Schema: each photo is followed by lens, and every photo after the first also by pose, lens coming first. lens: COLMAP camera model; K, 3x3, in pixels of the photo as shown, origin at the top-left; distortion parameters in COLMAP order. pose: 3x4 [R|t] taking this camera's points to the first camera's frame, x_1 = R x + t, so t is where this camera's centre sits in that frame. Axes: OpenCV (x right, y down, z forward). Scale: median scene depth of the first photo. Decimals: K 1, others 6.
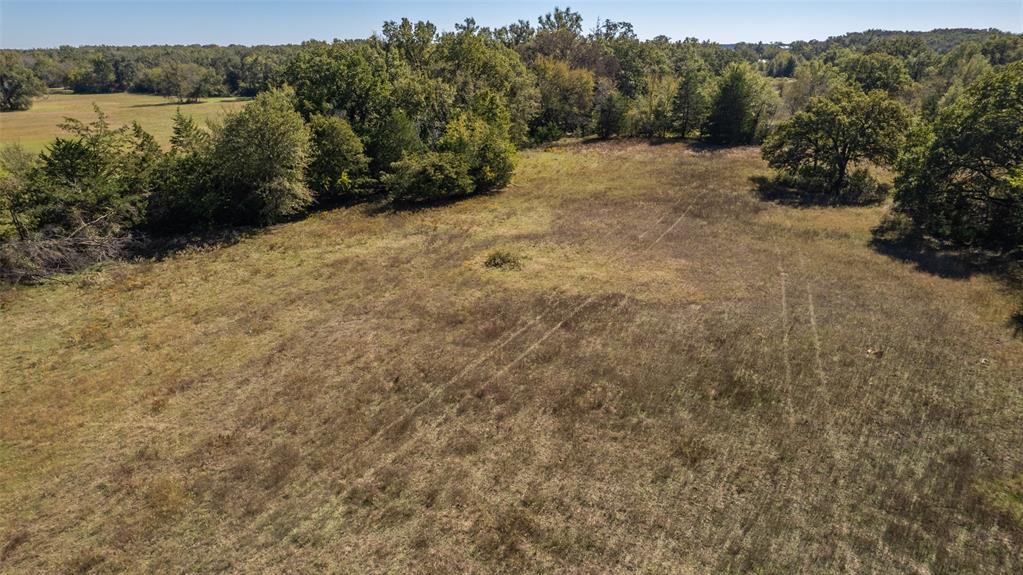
lens RADIAL K [[655.2, 0, 514.3], [0, 655.2, 286.3], [0, 0, 1]] dist [-0.074237, 0.066428]
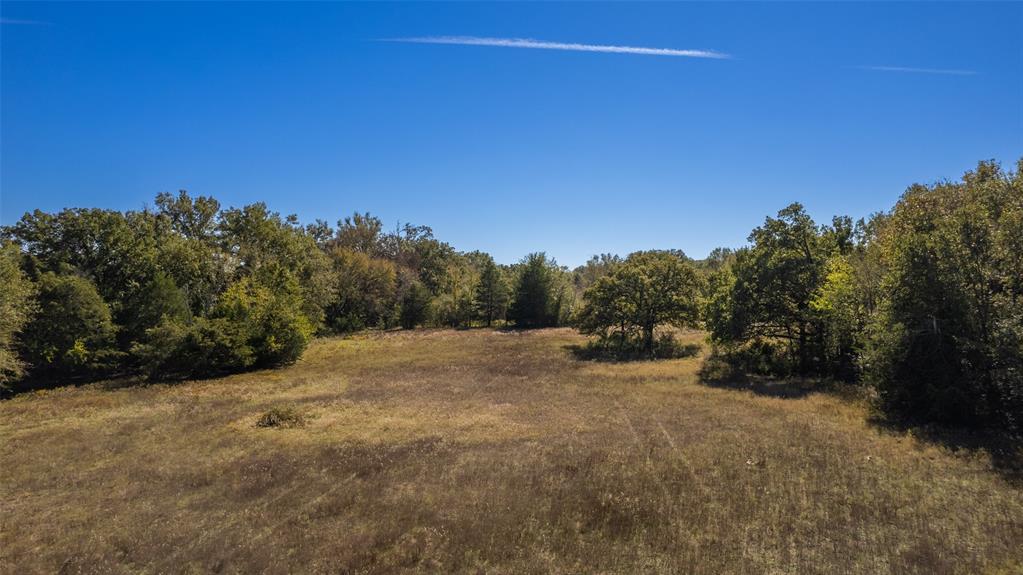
lens RADIAL K [[655.2, 0, 512.2], [0, 655.2, 286.0], [0, 0, 1]] dist [-0.074237, 0.066428]
pose [[0.958199, -0.001623, 0.286097, 0.018720], [0.098000, 0.941352, -0.322882, 0.066202], [-0.268794, 0.337423, 0.902162, 0.144120]]
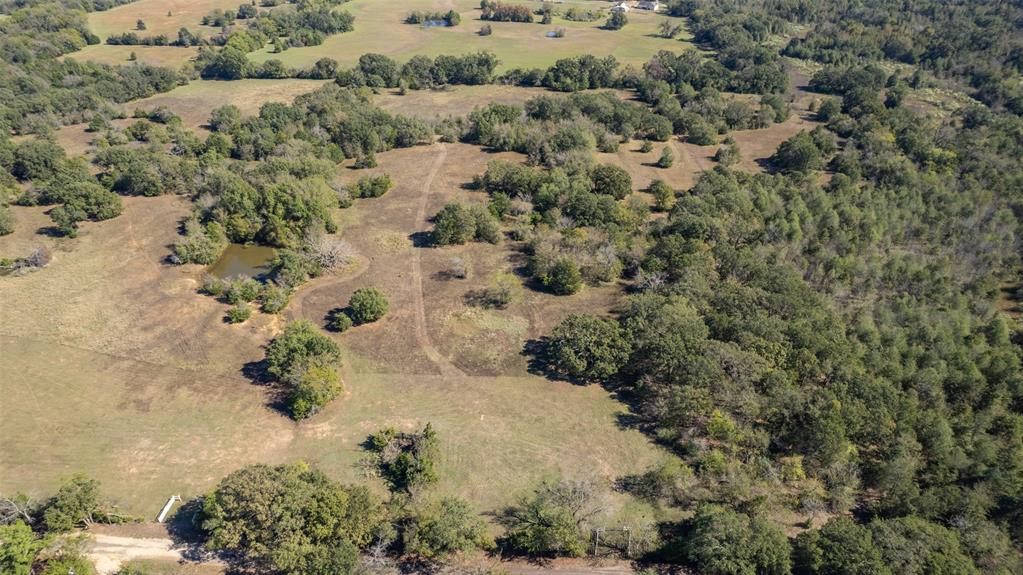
lens RADIAL K [[655.2, 0, 507.7], [0, 655.2, 289.7], [0, 0, 1]] dist [-0.074237, 0.066428]
pose [[0.438501, 0.495294, -0.749934, 5.710239], [-0.310546, 0.866542, 0.390726, -0.831201], [0.843373, 0.061555, 0.533791, -2.785445]]
